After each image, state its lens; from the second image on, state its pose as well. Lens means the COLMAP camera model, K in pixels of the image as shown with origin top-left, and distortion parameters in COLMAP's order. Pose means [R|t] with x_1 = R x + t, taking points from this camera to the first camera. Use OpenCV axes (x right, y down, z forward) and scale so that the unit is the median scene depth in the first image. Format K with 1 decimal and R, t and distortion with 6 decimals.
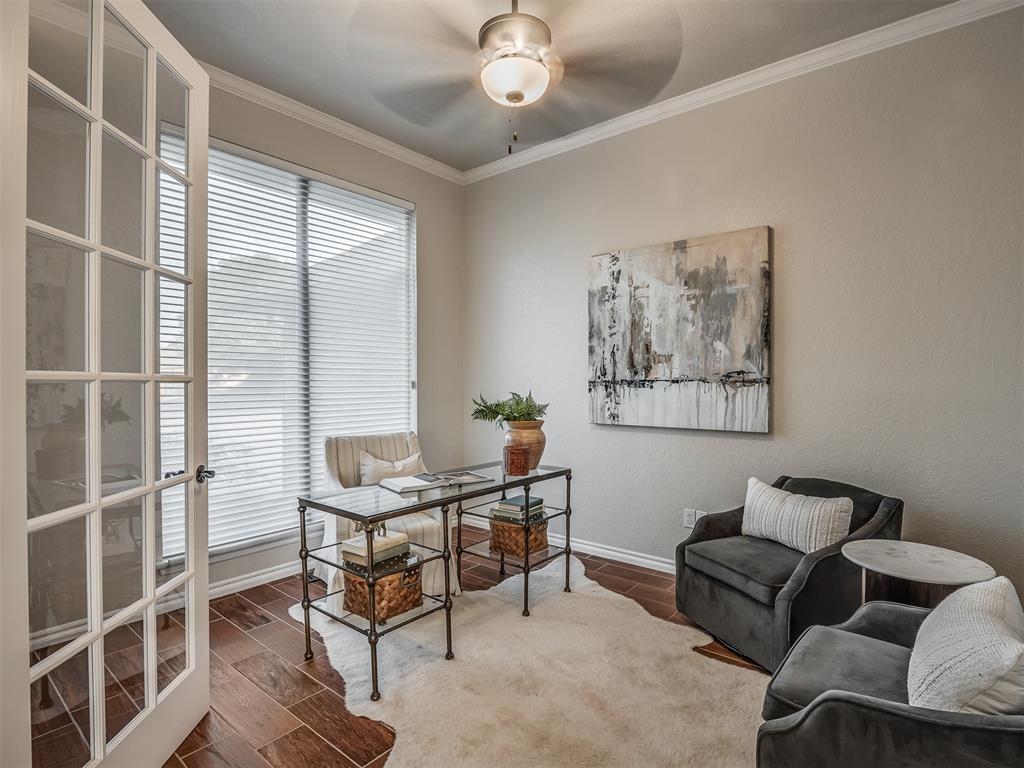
lens RADIAL K [[524.4, 0, 506.3], [0, 524.4, 385.5], [0, 0, 1]] dist [-0.005216, -0.004705]
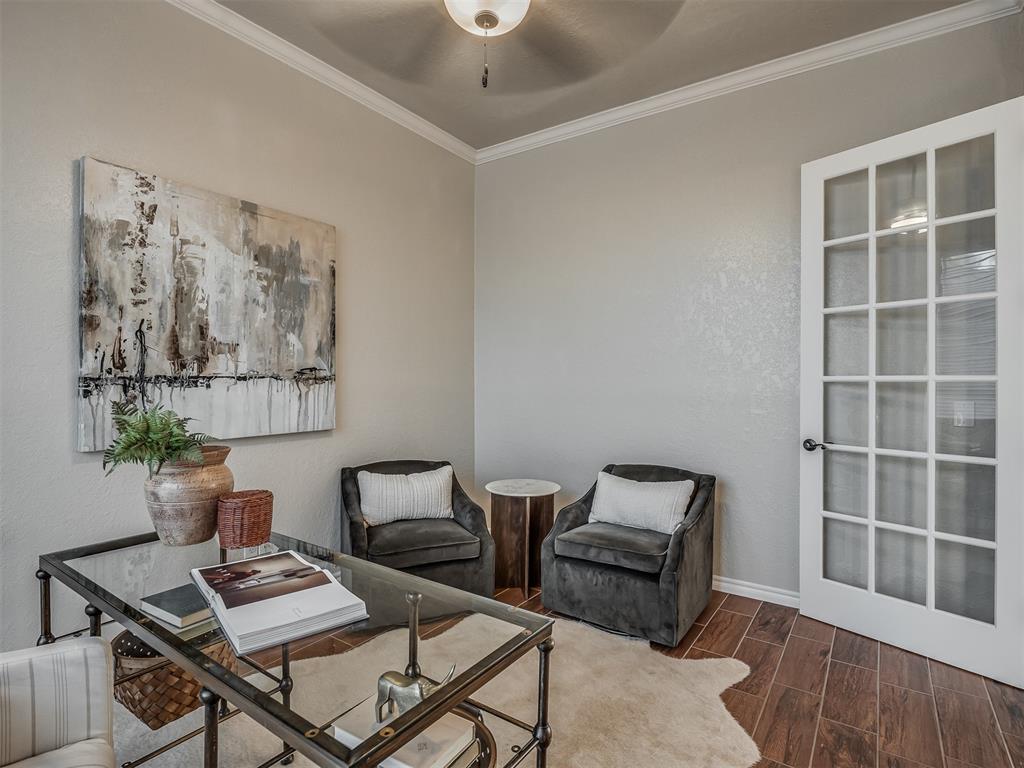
lens RADIAL K [[524.4, 0, 511.4], [0, 524.4, 384.2], [0, 0, 1]] dist [-0.005216, -0.004705]
pose [[-0.080147, -0.003618, 0.996776, -0.496953], [0.011605, 0.999922, 0.004563, 0.001988], [-0.996715, 0.011934, -0.080099, 0.669801]]
